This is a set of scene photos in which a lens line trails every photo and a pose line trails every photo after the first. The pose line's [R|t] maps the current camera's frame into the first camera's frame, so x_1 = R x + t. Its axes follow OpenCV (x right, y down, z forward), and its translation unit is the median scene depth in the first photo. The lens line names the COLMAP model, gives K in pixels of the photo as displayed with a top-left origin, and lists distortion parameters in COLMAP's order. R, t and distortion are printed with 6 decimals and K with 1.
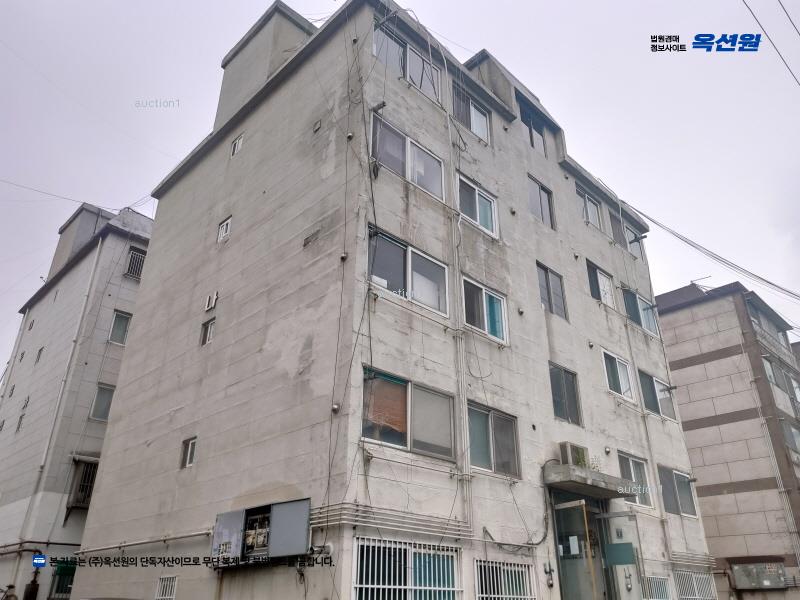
lens RADIAL K [[600.0, 0, 400.0], [0, 600.0, 300.0], [0, 0, 1]] dist [0.051481, -0.073568]
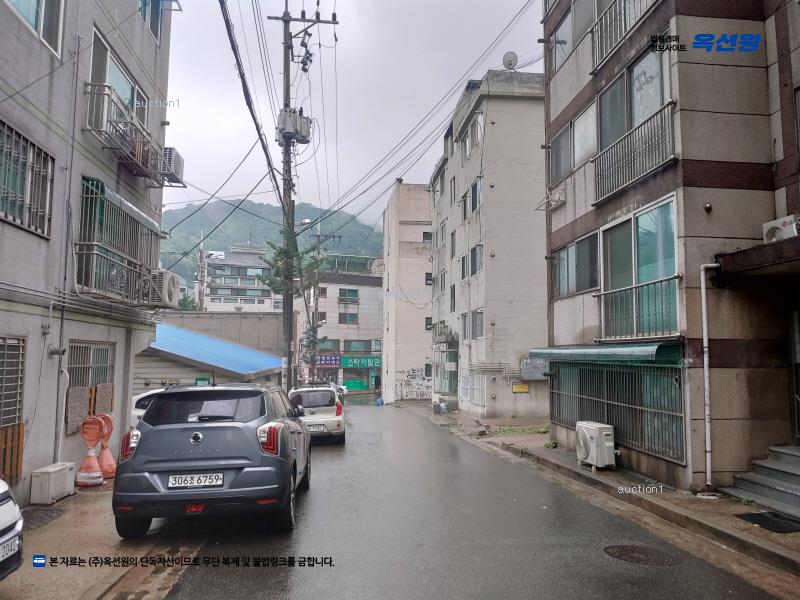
lens RADIAL K [[600.0, 0, 400.0], [0, 600.0, 300.0], [0, 0, 1]] dist [0.051481, -0.073568]
pose [[-0.620481, -0.081844, -0.779939, 2.502666], [0.348163, 0.862405, -0.367479, 1.069461], [0.702699, -0.499559, -0.506610, 2.365082]]
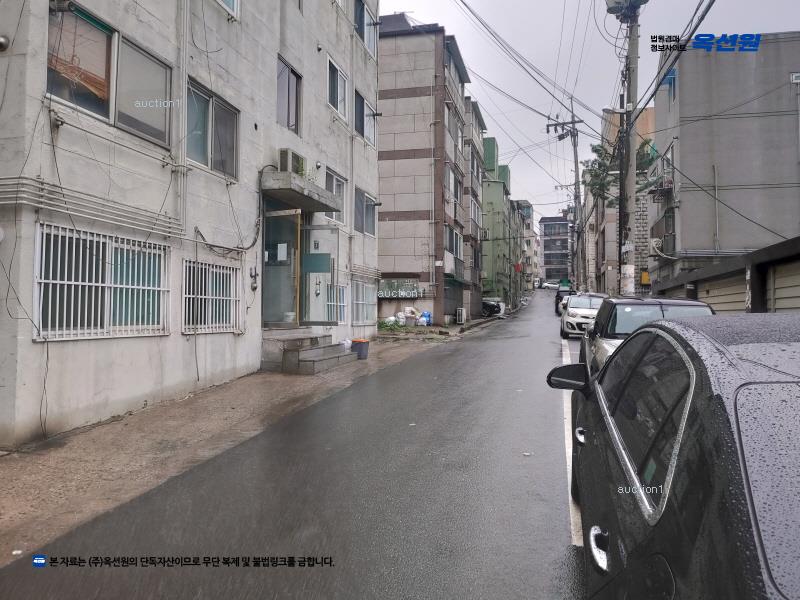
lens RADIAL K [[612.2, 0, 402.5], [0, 612.2, 287.6], [0, 0, 1]] dist [0.065098, -0.086595]
pose [[0.849304, 0.025092, 0.527307, -0.069454], [-0.243067, 0.905275, 0.348418, 0.065082], [-0.468616, -0.424083, 0.774953, 0.117015]]
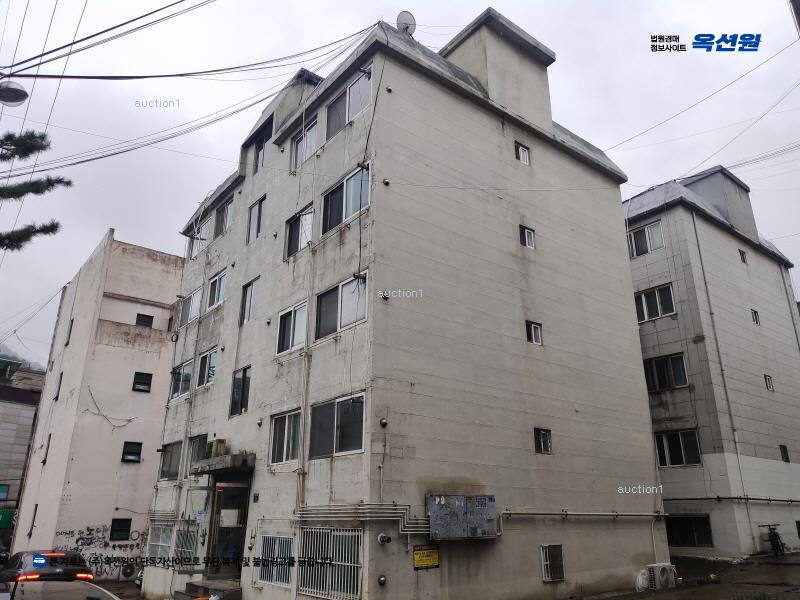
lens RADIAL K [[600.0, 0, 400.0], [0, 600.0, 300.0], [0, 0, 1]] dist [0.051481, -0.073568]
pose [[-0.112375, -0.340979, -0.933330, 1.760206], [0.447511, 0.821264, -0.353919, 0.708973], [0.887190, -0.457447, 0.060302, 1.583057]]
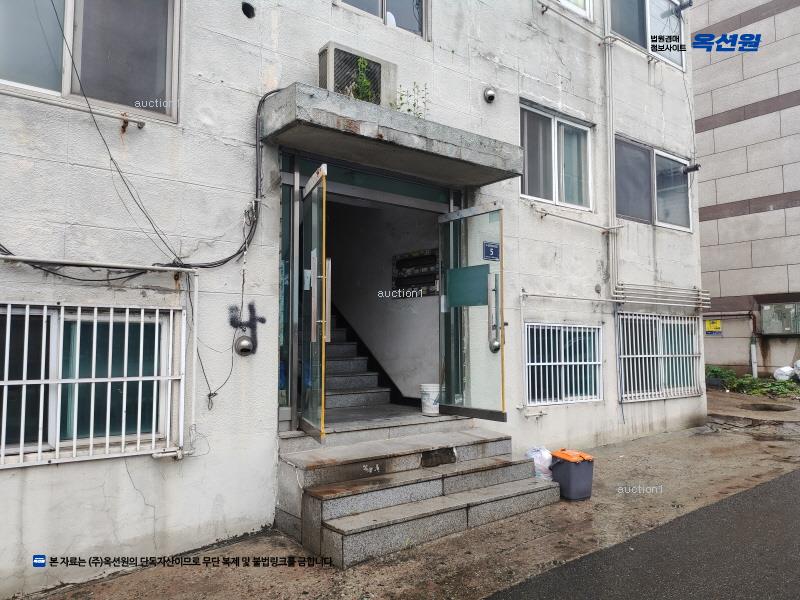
lens RADIAL K [[600.0, 0, 400.0], [0, 600.0, 300.0], [0, 0, 1]] dist [0.051481, -0.073568]
pose [[0.993693, -0.012544, -0.111435, 0.405661], [0.054922, 0.920822, 0.386097, 0.263404], [0.097768, -0.389782, 0.915703, 0.599868]]
